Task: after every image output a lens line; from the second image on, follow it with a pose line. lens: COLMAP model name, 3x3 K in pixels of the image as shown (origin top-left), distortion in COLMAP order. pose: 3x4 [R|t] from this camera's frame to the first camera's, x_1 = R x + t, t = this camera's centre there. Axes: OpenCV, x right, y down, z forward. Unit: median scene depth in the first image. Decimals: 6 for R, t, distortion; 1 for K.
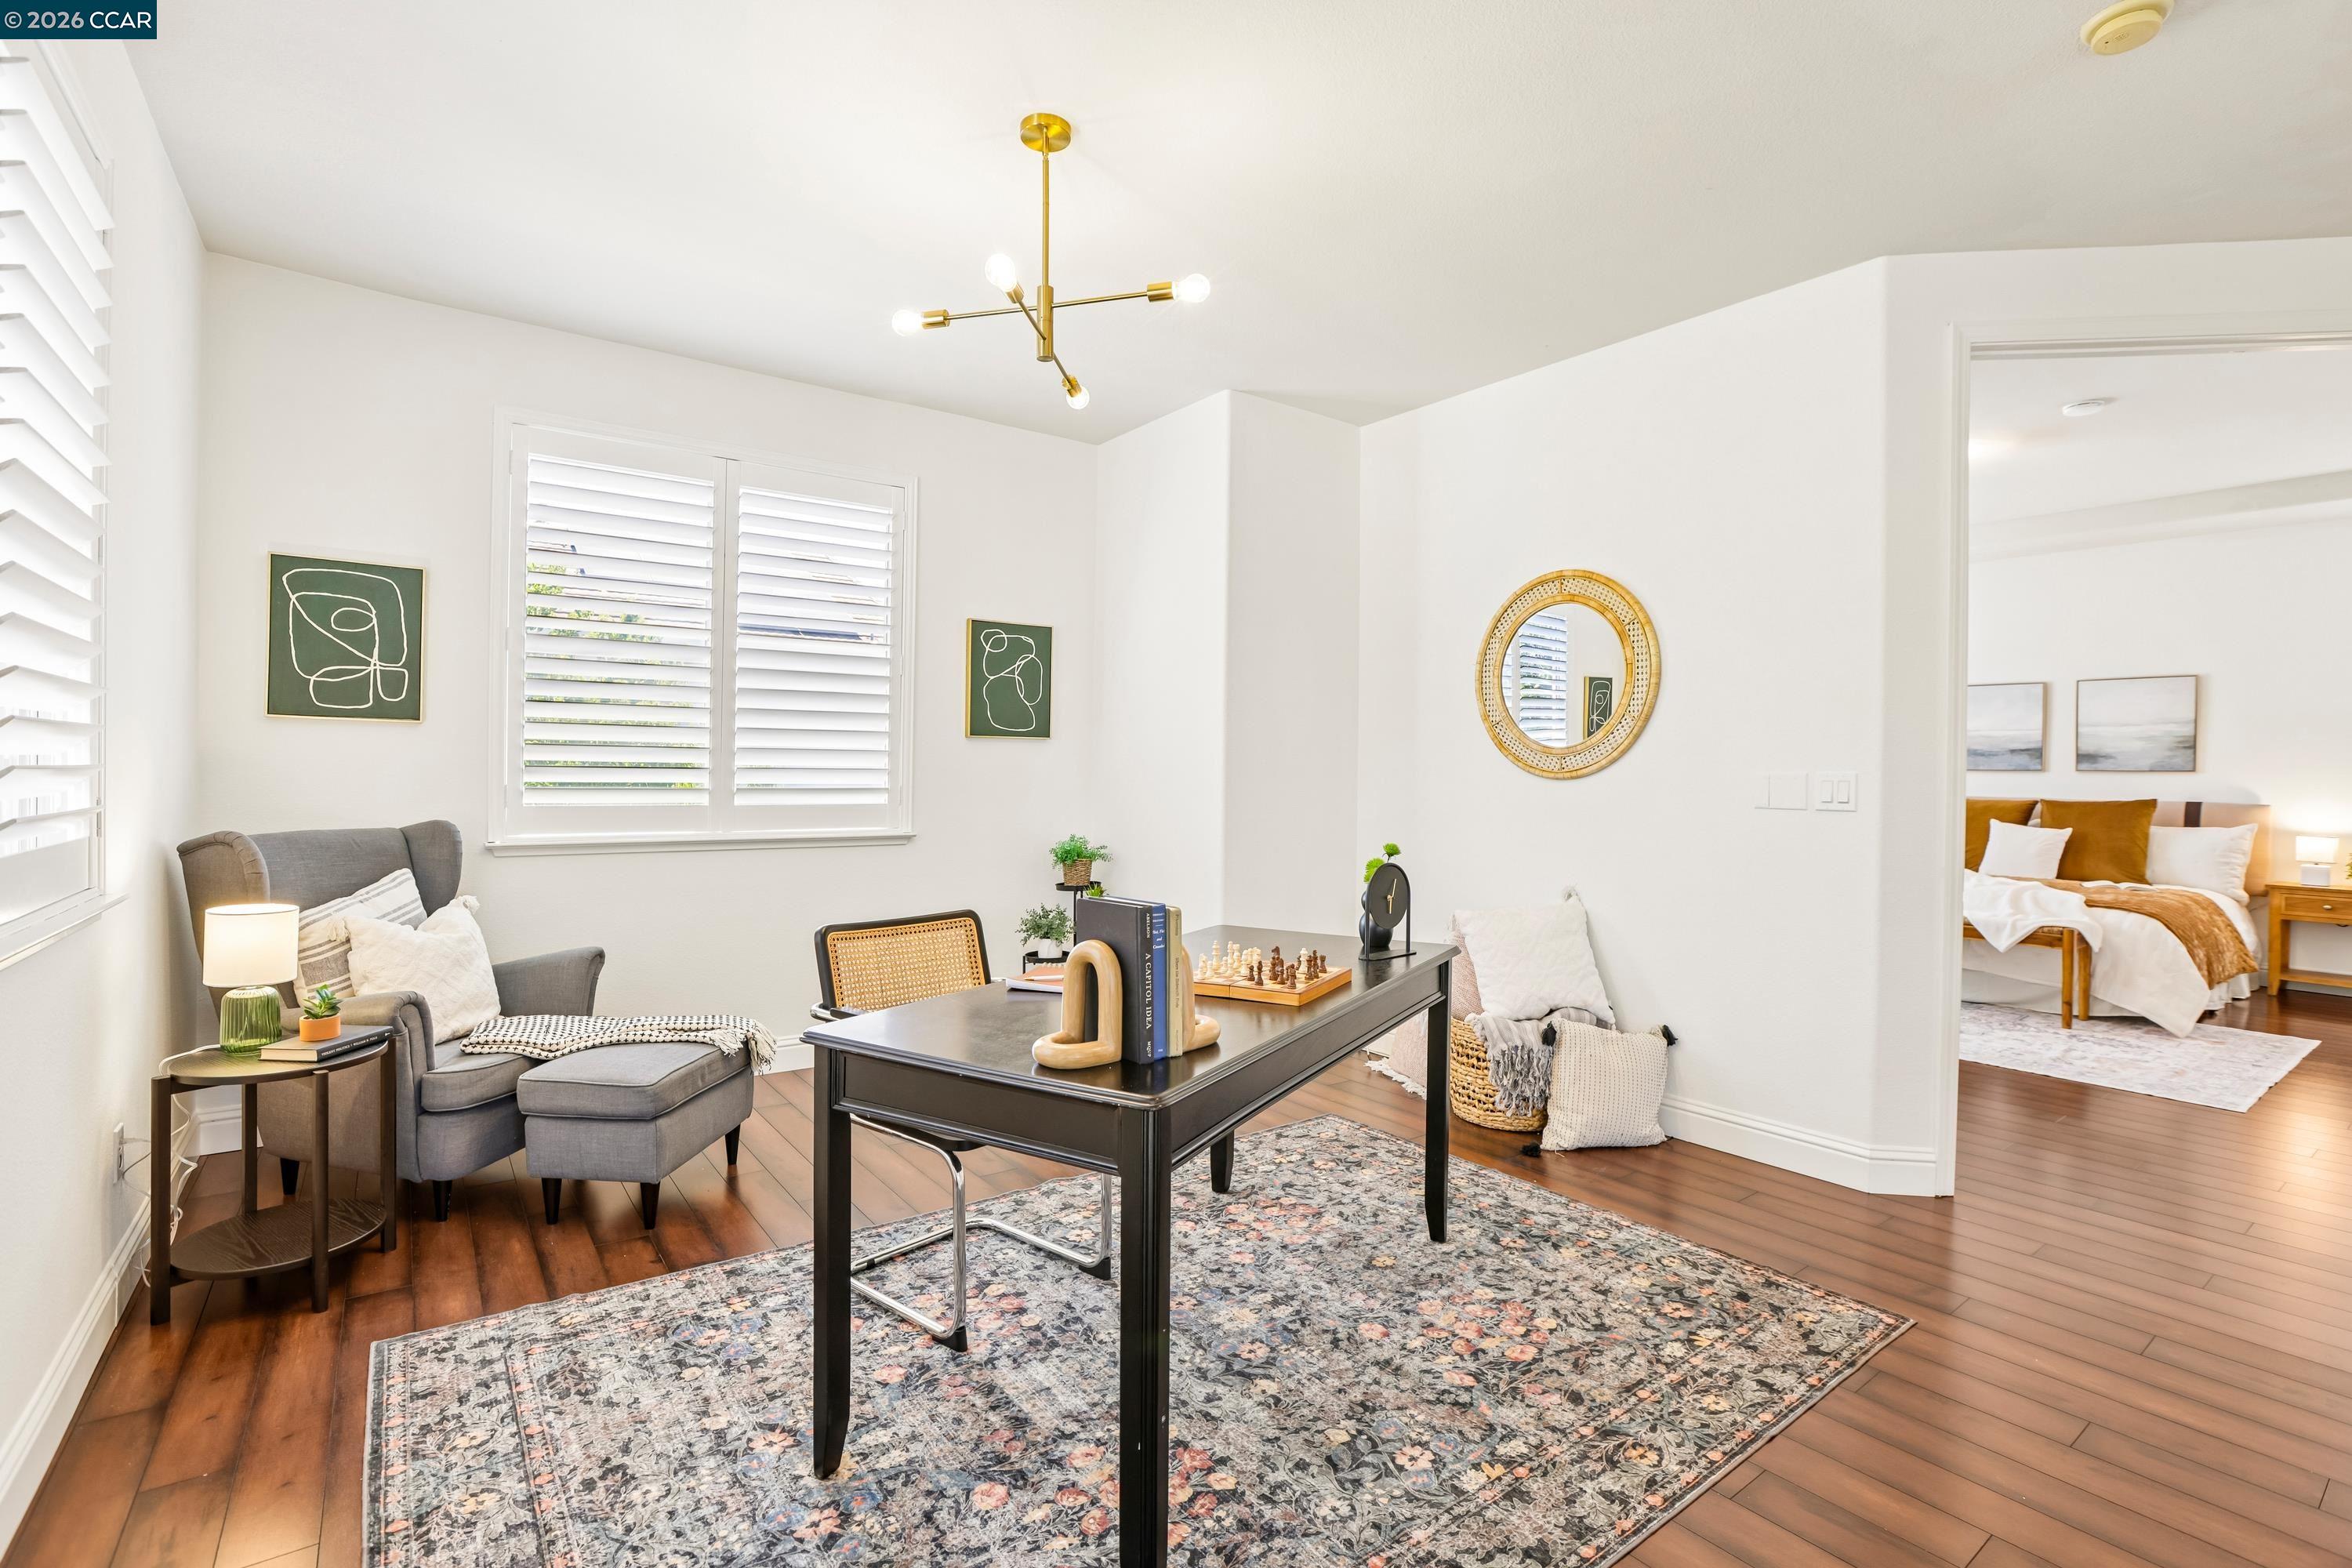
lens RADIAL K [[1079.2, 0, 1172.4], [0, 1079.2, 779.4], [0, 0, 1]] dist [-0.003357, -0.000267]
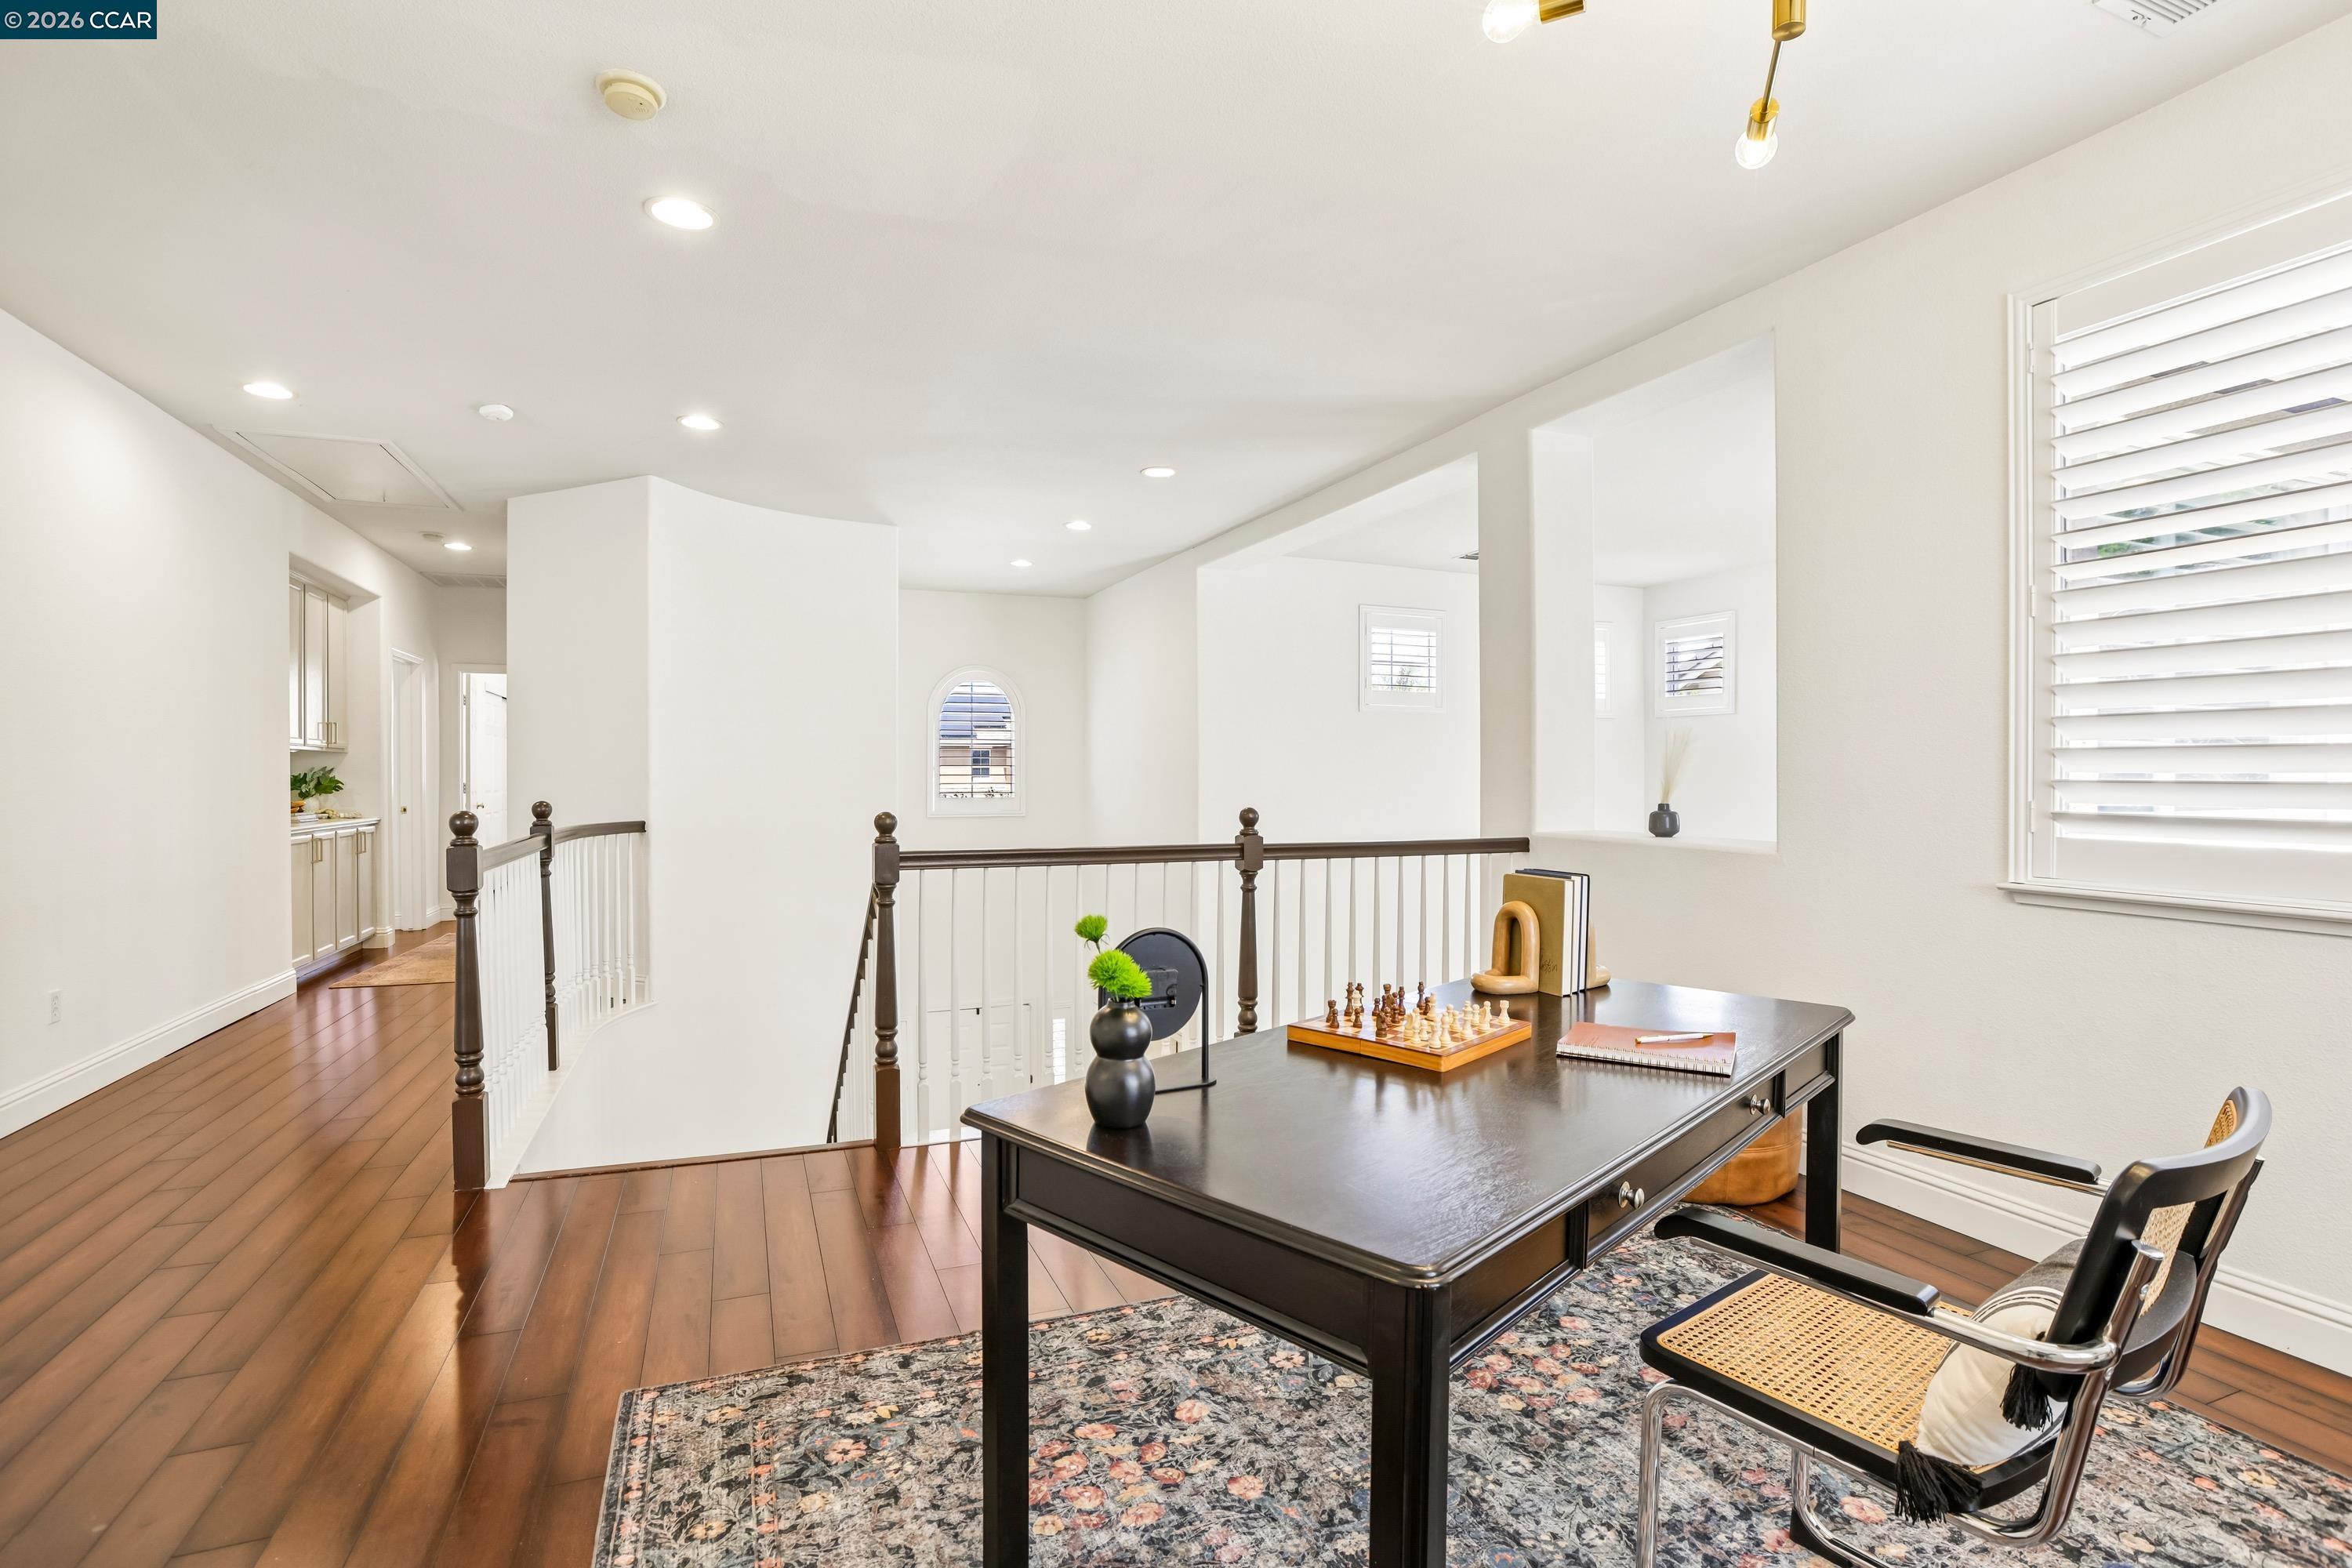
lens RADIAL K [[1079.2, 0, 1185.5], [0, 1079.2, 773.8], [0, 0, 1]] dist [-0.003357, -0.000267]
pose [[-0.969984, -0.017323, 0.242551, 0.051977], [-0.015898, 0.999843, 0.007831, -0.012344], [-0.242648, 0.003740, -0.970107, 1.923496]]
